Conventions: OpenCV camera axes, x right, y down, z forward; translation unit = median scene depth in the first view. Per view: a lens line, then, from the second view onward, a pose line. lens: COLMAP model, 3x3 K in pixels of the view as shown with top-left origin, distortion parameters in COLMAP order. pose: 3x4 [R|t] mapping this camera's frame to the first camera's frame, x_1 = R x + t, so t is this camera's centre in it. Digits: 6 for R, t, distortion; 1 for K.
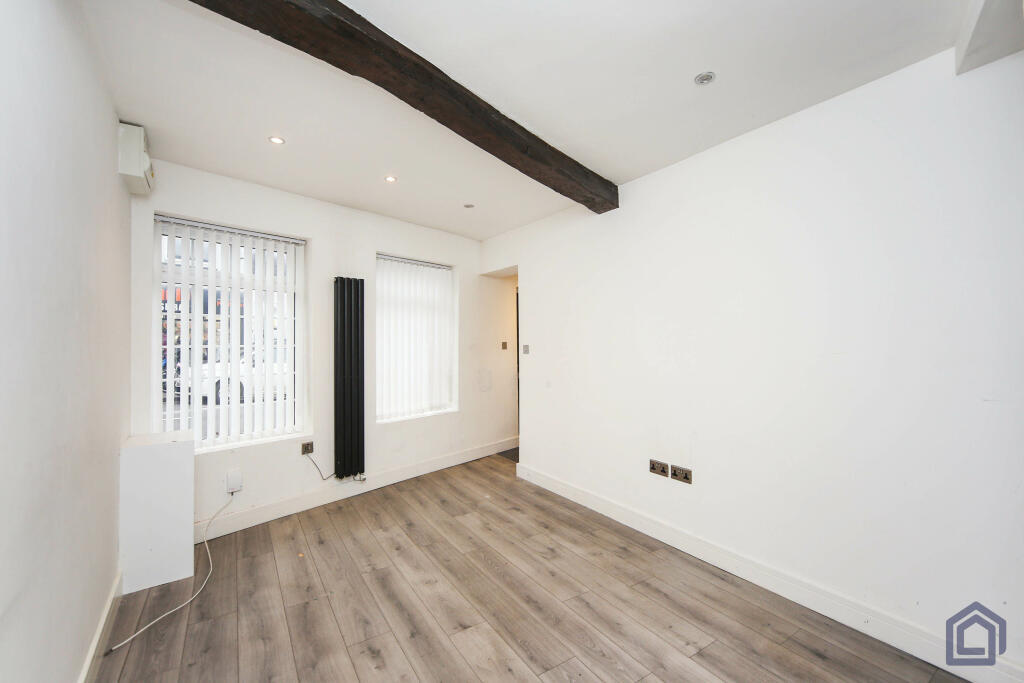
lens RADIAL K [[435.4, 0, 514.1], [0, 435.4, 337.4], [0, 0, 1]] dist [-0.000949, 0.000176]
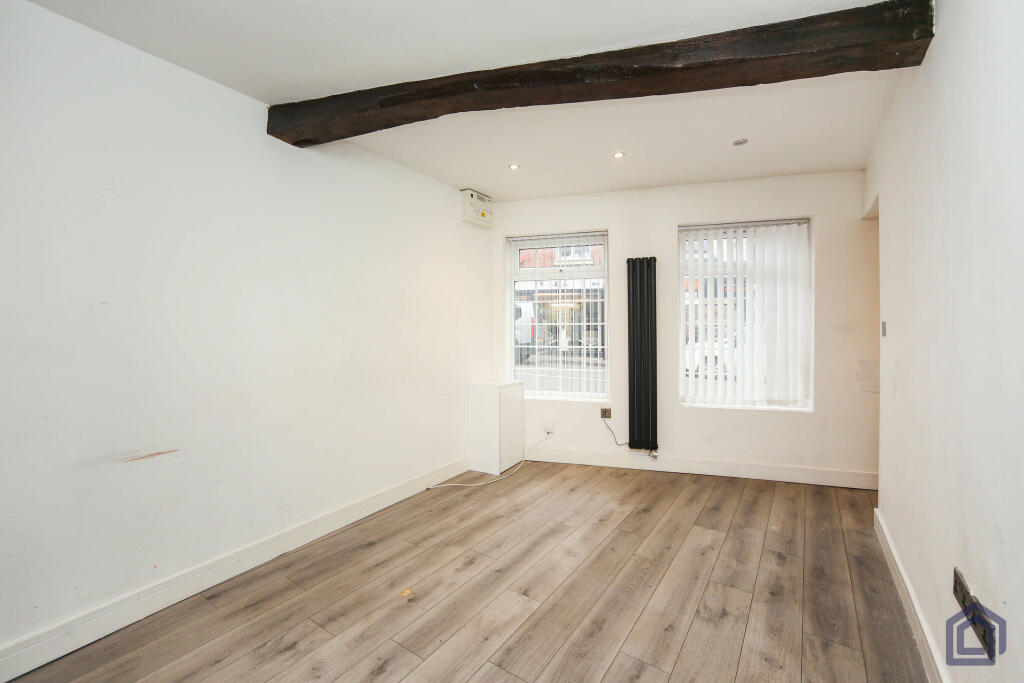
lens RADIAL K [[431.0, 0, 518.4], [0, 431.0, 326.7], [0, 0, 1]] dist [-0.000705, 0.000233]
pose [[0.381550, -0.000064, -0.924348, 0.560996], [0.014182, 0.999883, 0.005784, 0.020173], [0.924239, -0.015316, 0.381506, 0.414290]]
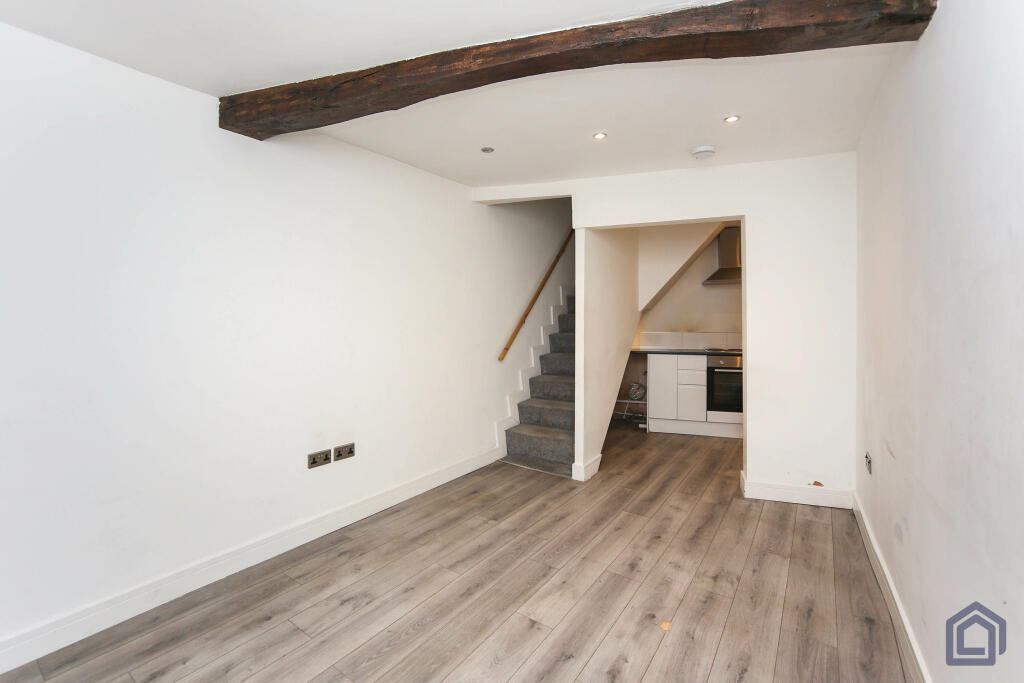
lens RADIAL K [[431.0, 0, 518.4], [0, 431.0, 326.7], [0, 0, 1]] dist [-0.000705, 0.000233]
pose [[-0.372065, -0.004961, 0.928194, -0.657839], [-0.009792, 0.999951, 0.001419, 0.016666], [-0.928155, -0.008561, -0.372095, 0.943741]]
